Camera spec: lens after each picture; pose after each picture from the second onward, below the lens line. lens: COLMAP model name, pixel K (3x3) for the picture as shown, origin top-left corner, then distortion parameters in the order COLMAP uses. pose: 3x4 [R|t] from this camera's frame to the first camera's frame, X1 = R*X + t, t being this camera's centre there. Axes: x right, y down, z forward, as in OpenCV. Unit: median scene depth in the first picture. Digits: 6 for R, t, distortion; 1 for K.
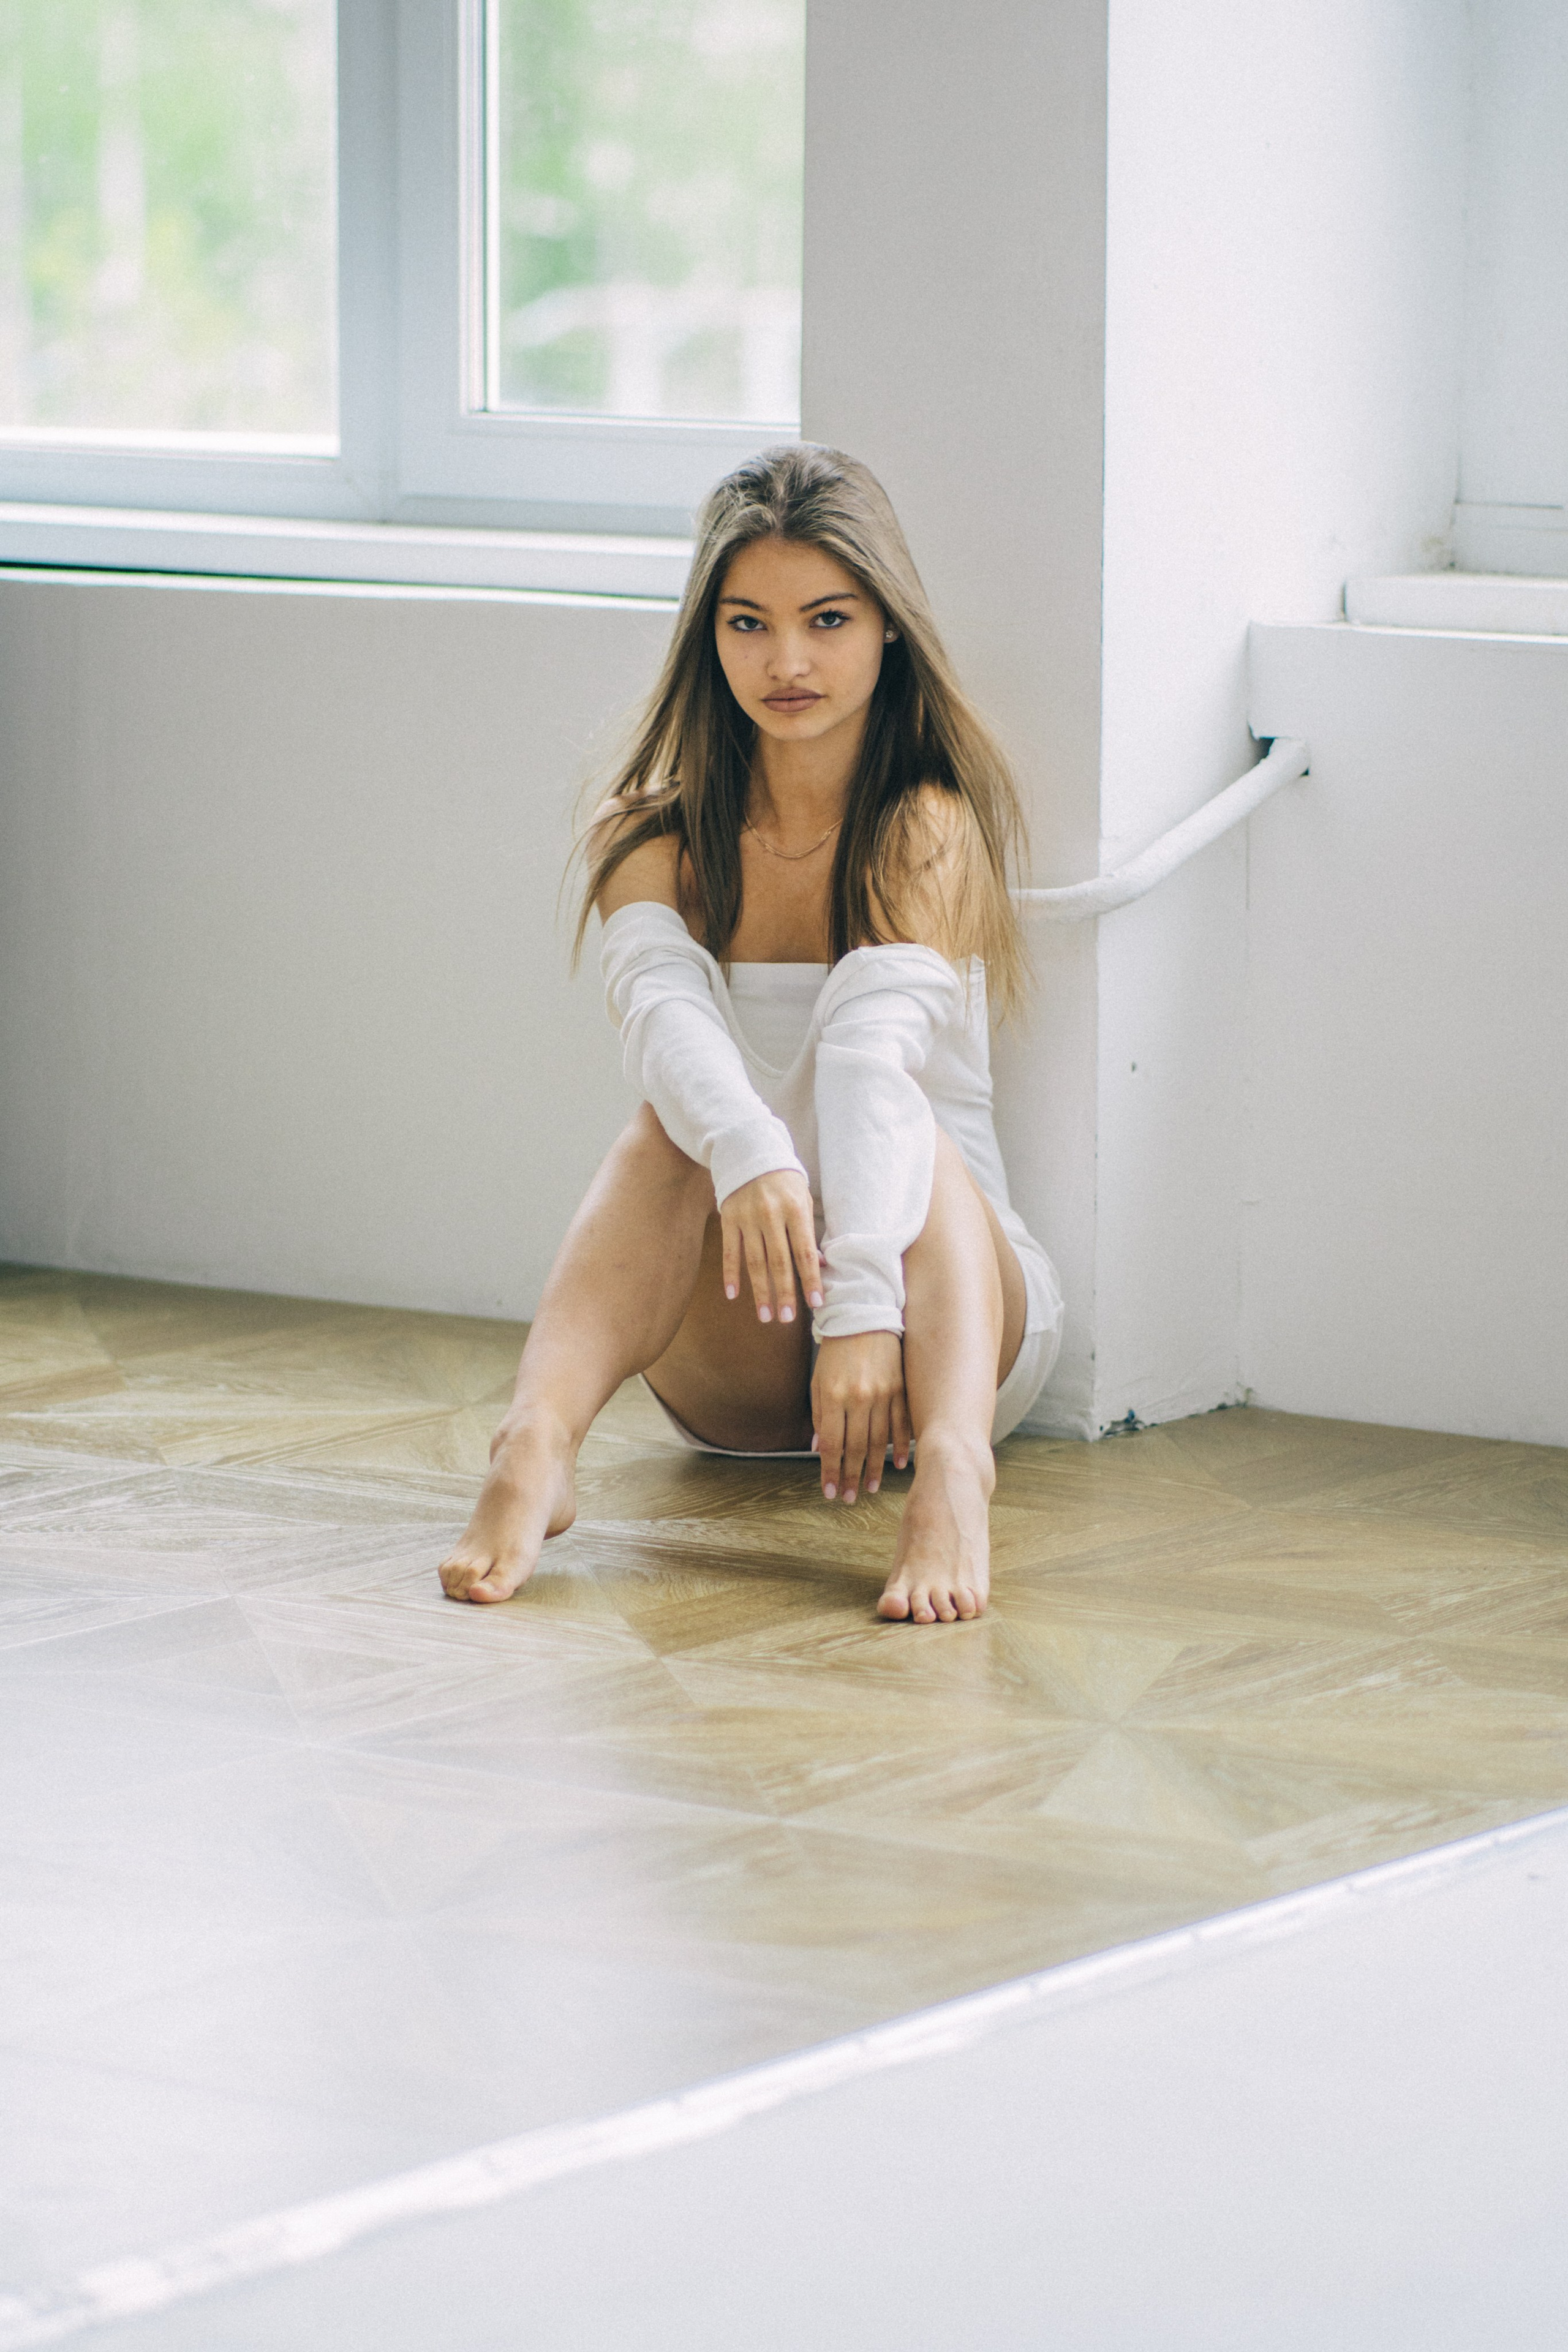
lens RADIAL K [[8567.2, 0, 784.0], [0, 8567.2, 1176.0], [0, 0, 1]] dist [0.070453, -1.505241]
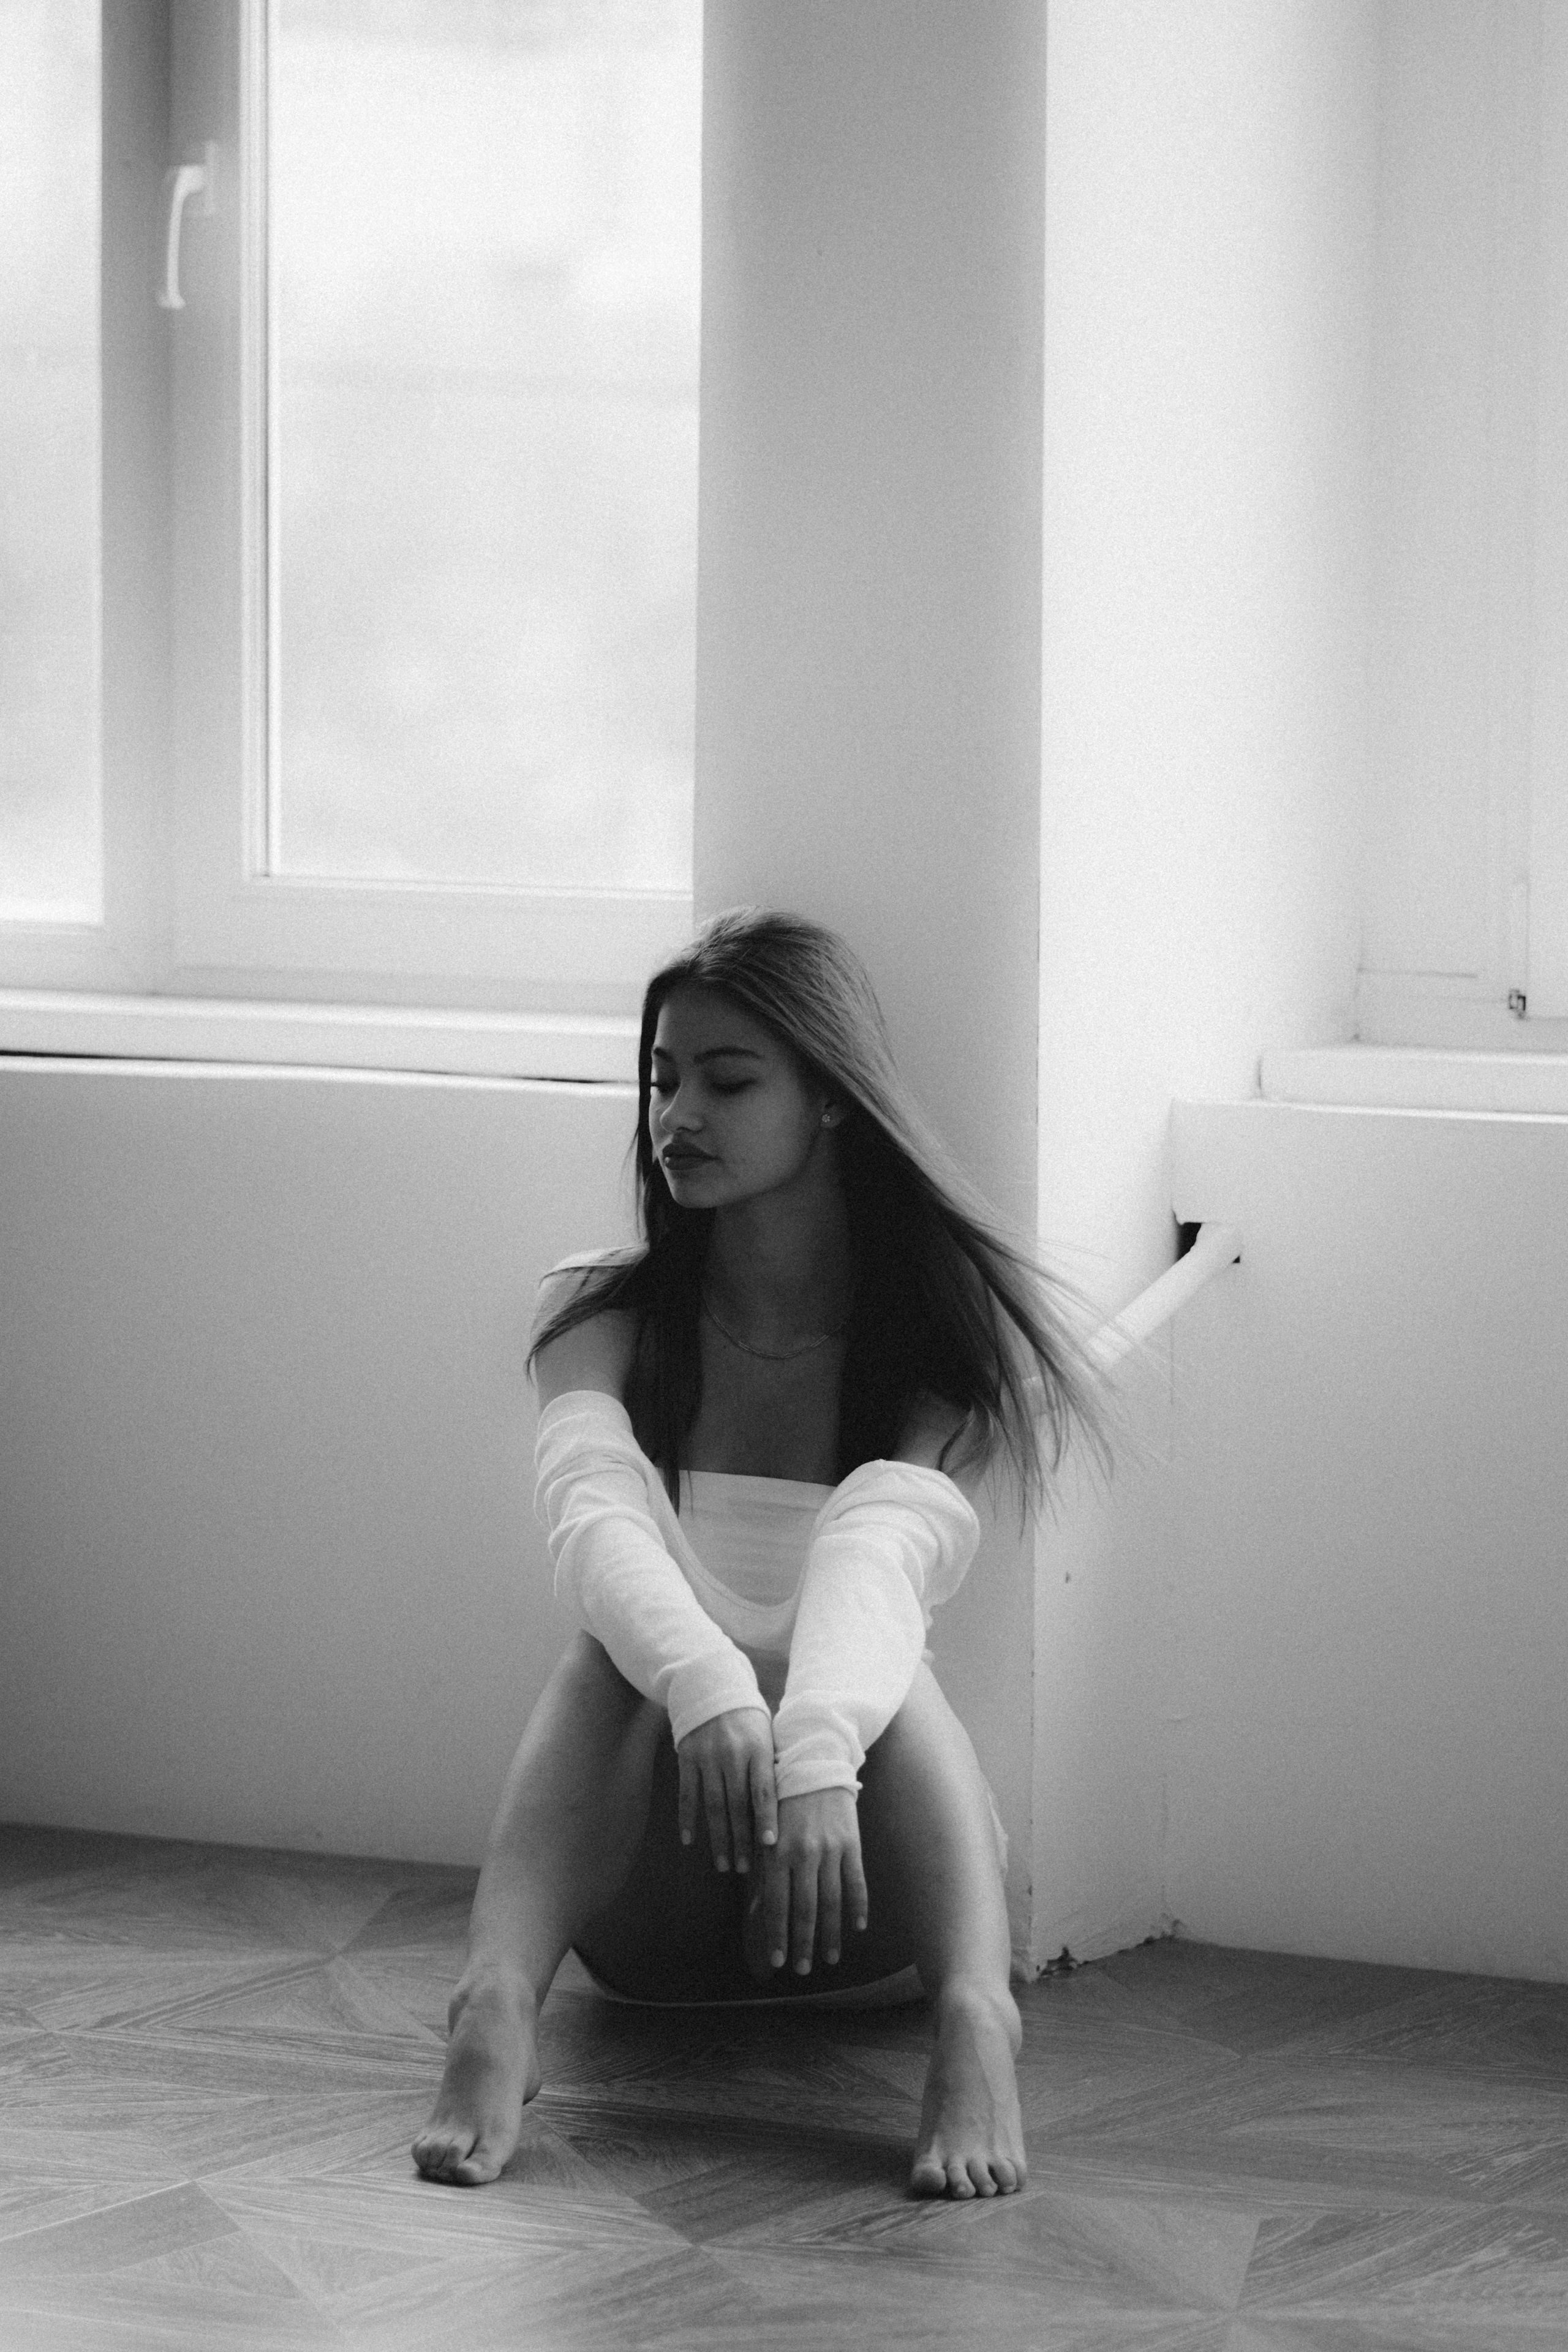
lens RADIAL K [[8567.2, 0, 784.0], [0, 8567.2, 1176.0], [0, 0, 1]] dist [0.070453, -1.505241]
pose [[0.994281, -0.007345, 0.106538, -0.094525], [0.012741, 0.998665, -0.050060, -0.010818], [-0.106028, 0.051131, 0.993048, 0.080995]]
